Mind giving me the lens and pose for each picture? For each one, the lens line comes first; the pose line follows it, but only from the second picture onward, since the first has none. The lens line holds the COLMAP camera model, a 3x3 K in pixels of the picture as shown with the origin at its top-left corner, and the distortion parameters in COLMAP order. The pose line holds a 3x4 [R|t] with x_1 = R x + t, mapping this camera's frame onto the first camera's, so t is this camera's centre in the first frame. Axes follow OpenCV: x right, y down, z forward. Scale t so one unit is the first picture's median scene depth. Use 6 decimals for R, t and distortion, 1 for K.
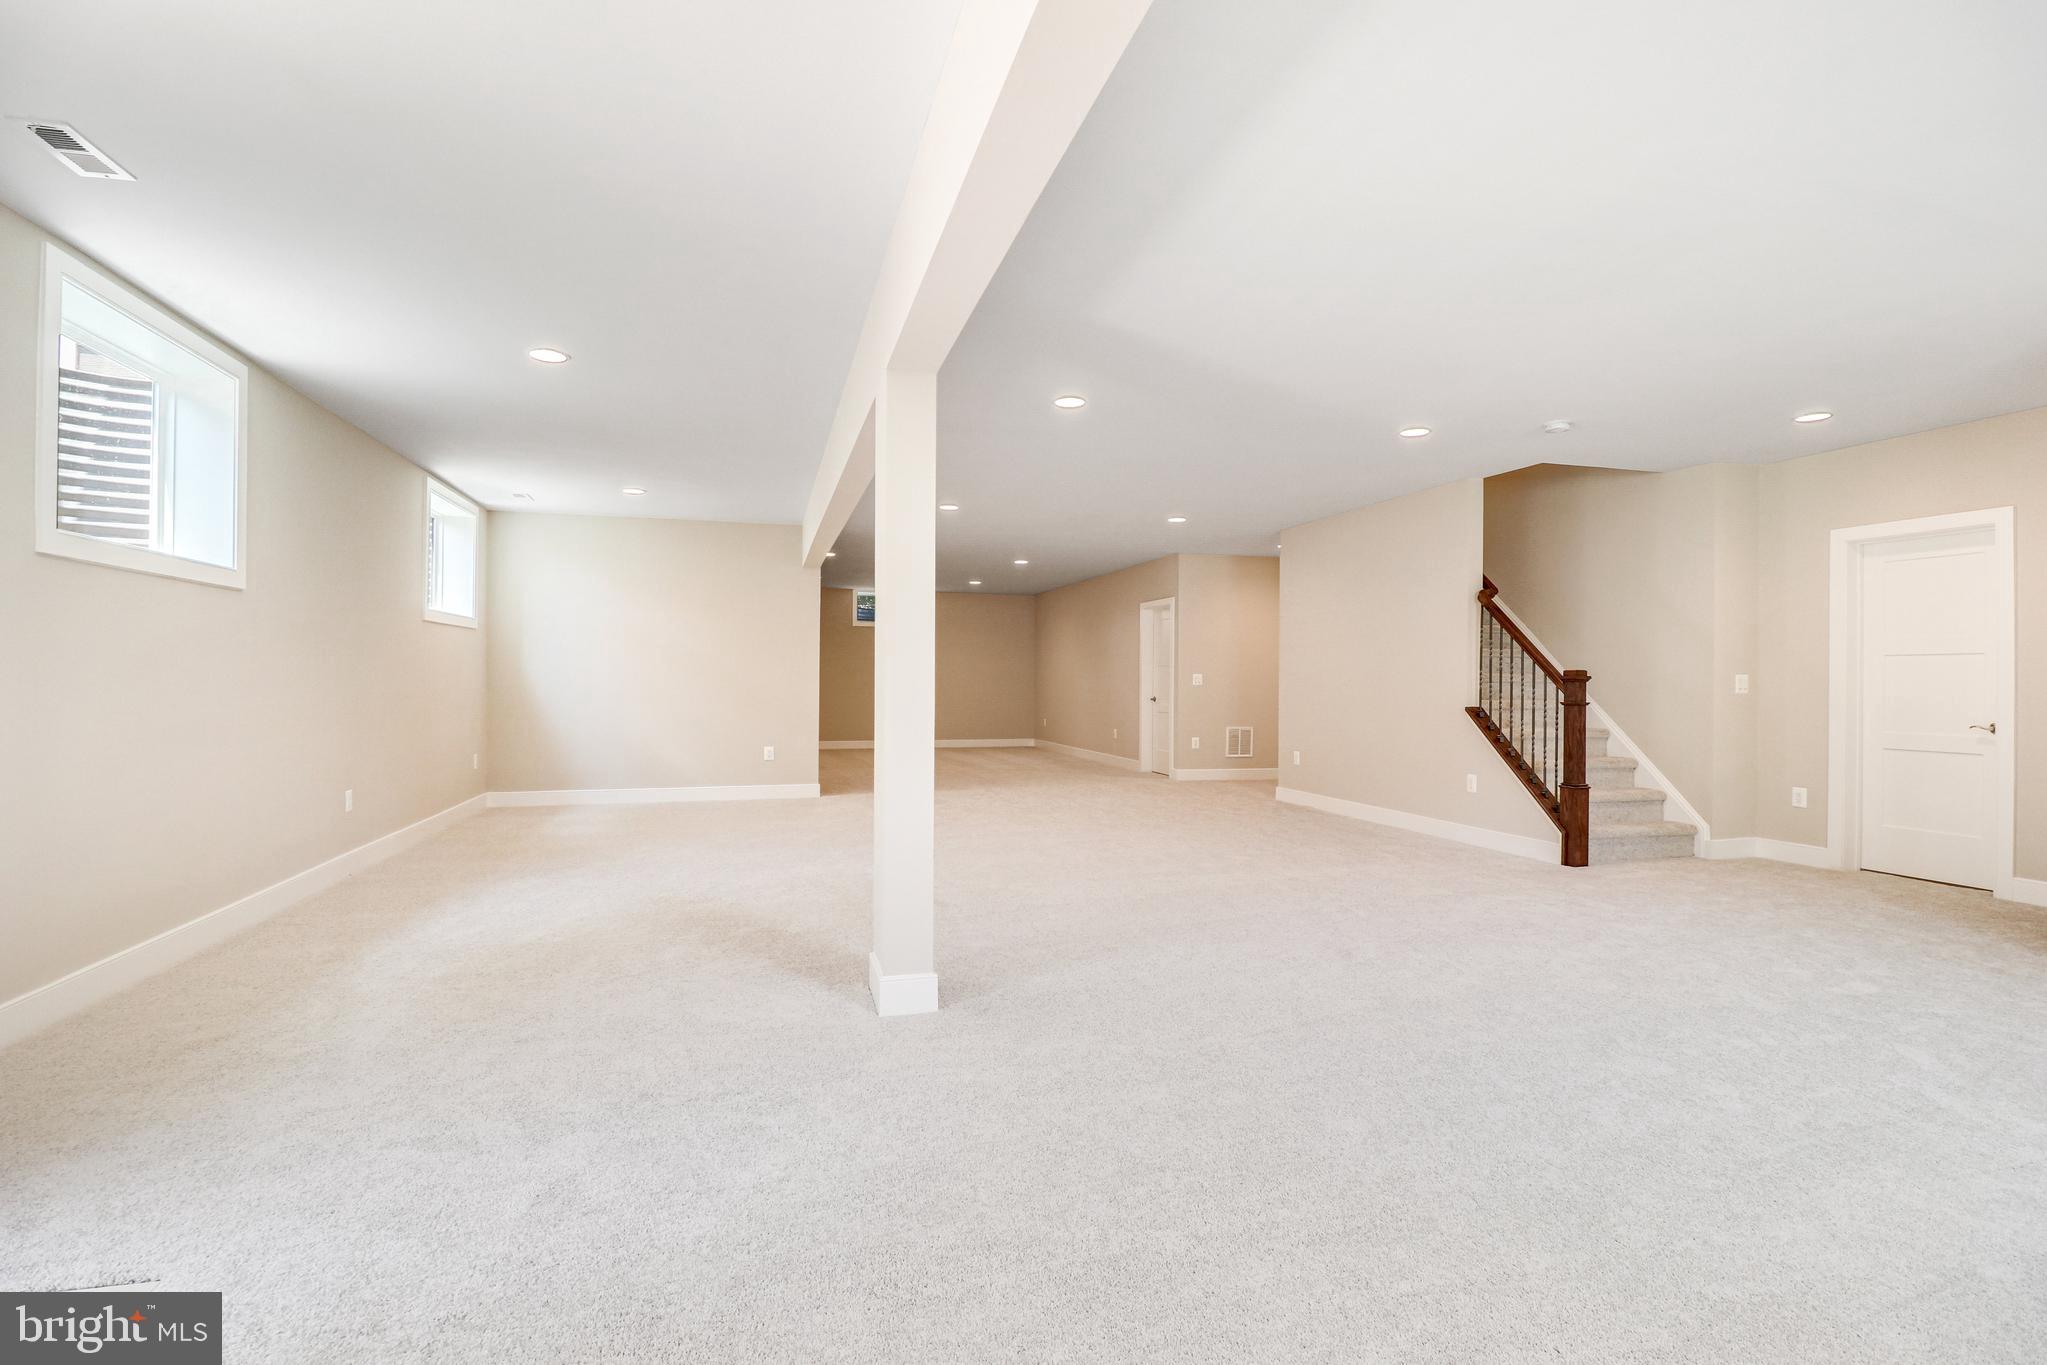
lens RADIAL K [[1044.0, 0, 1024.6], [0, 1044.0, 672.7], [0, 0, 1]] dist [-0.000901, -0.001165]
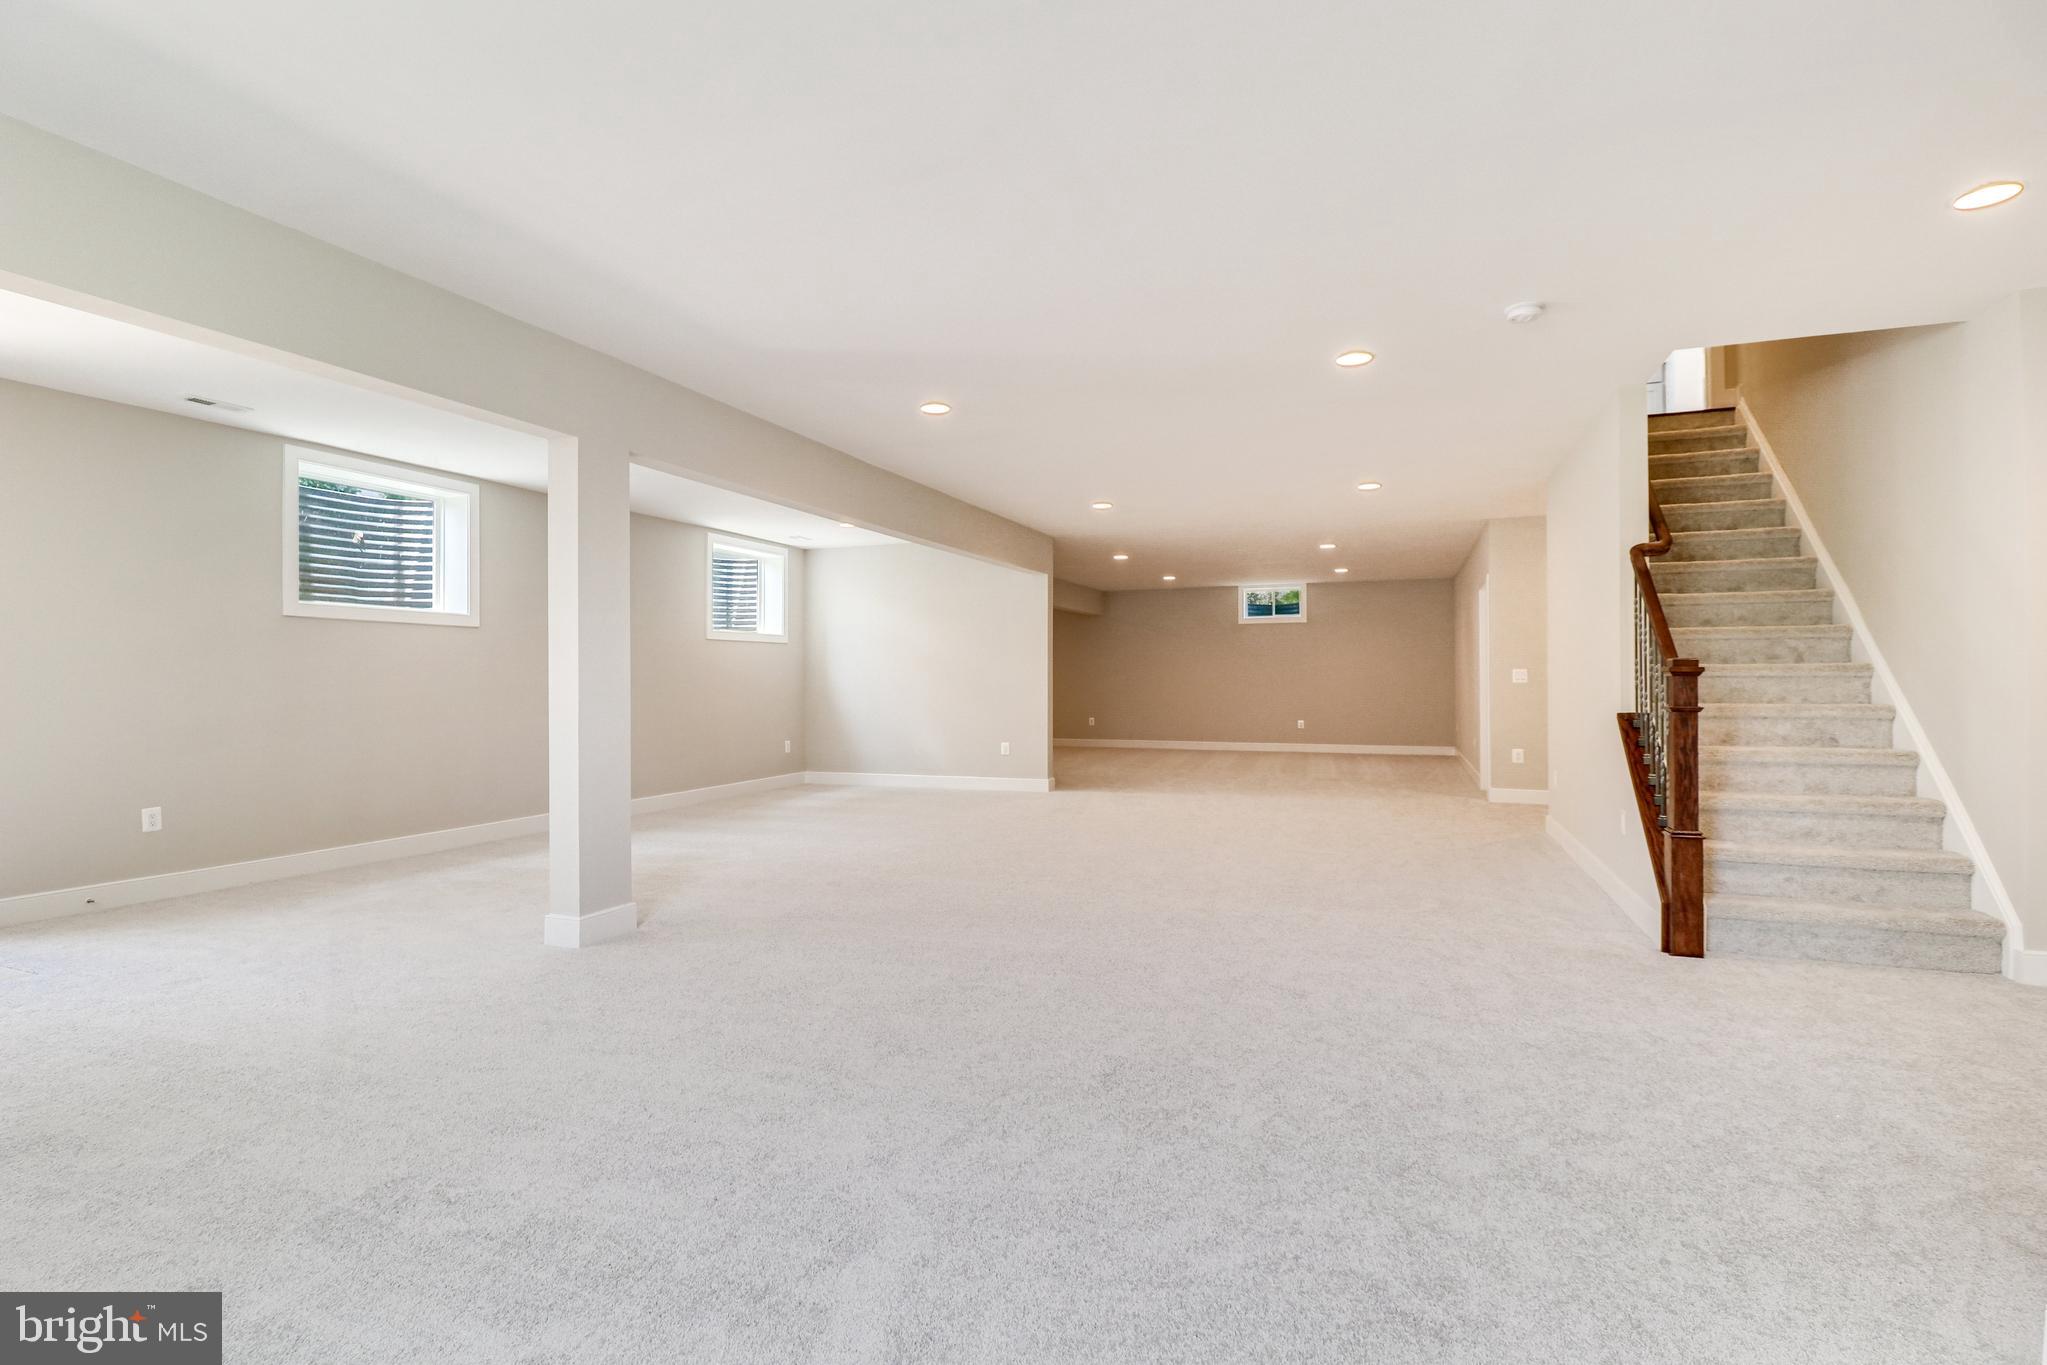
lens RADIAL K [[1088.2, 0, 1023.5], [0, 1088.2, 682.5], [0, 0, 1]] dist [0.000333, -0.000274]
pose [[0.759602, -0.006012, -0.650360, 0.602292], [0.012197, 0.999913, 0.005003, 0.003663], [0.650274, -0.011733, 0.759610, 0.184242]]
